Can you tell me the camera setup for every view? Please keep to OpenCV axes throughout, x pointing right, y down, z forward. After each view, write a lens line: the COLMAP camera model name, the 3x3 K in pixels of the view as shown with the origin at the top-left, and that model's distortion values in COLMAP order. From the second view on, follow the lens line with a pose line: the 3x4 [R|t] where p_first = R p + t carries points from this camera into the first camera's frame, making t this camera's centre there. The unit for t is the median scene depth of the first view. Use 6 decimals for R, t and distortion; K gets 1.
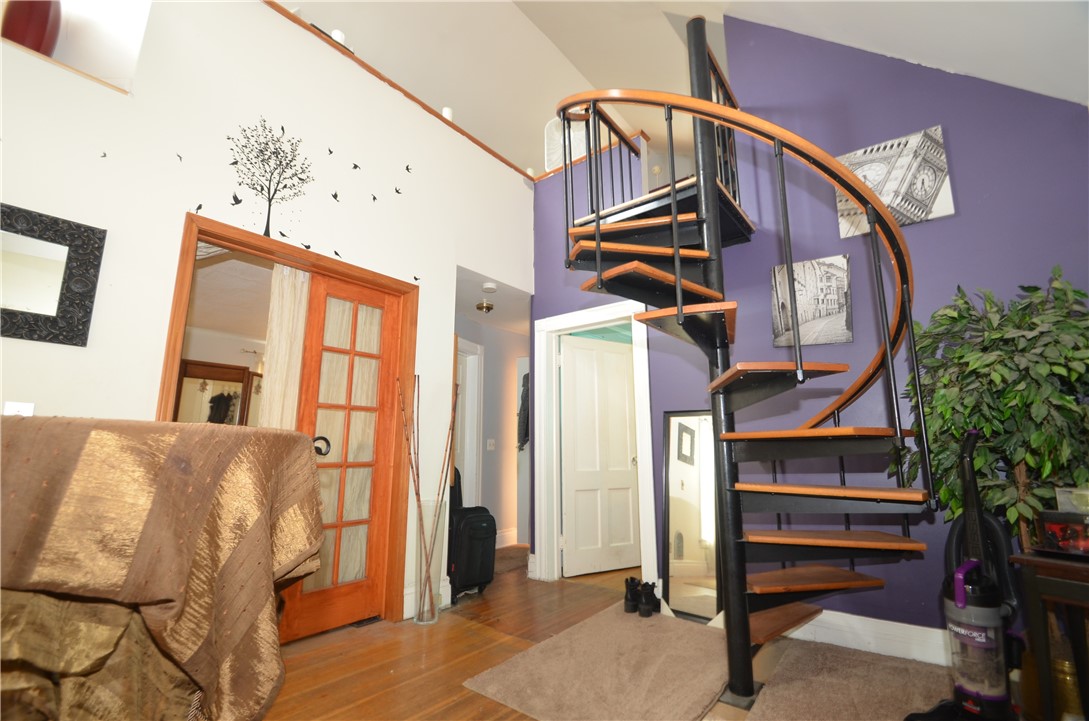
lens RADIAL K [[492.1, 0, 548.0], [0, 492.1, 354.2], [0, 0, 1]] dist [0.001188, -0.006732]
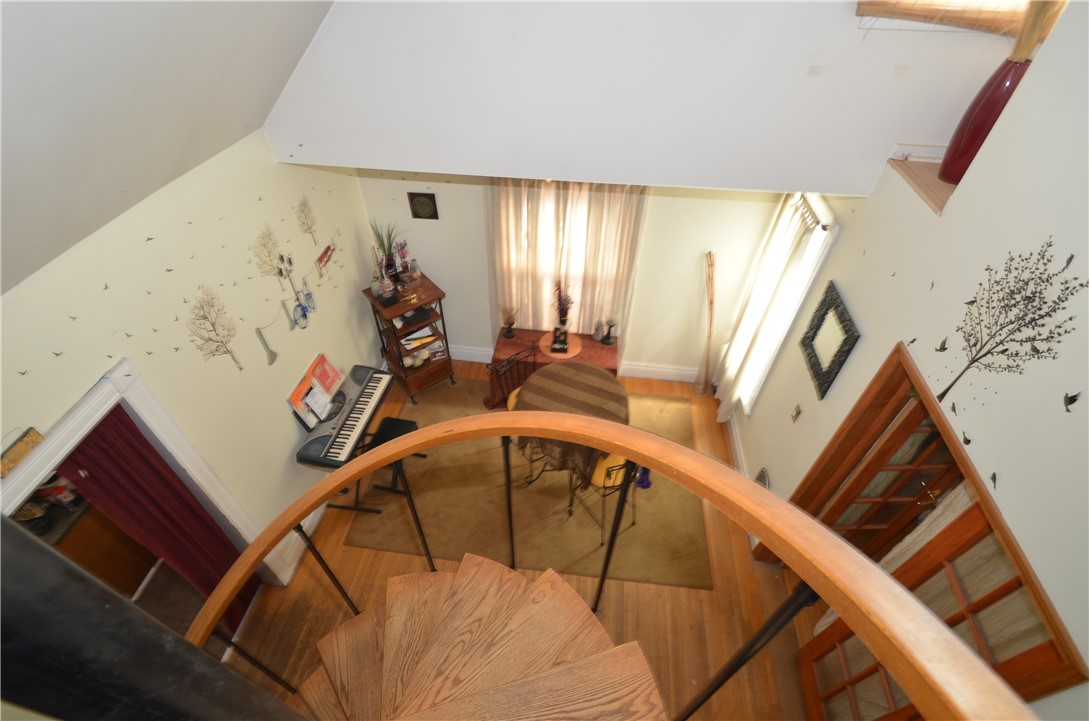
lens RADIAL K [[492.1, 0, 543.9], [0, 492.1, 366.6], [0, 0, 1]] dist [0.001188, -0.006732]
pose [[-0.844687, 0.370057, -0.386732, 0.207412], [0.099127, 0.818164, 0.566376, -0.750626], [0.526001, 0.440075, -0.727775, 1.179986]]
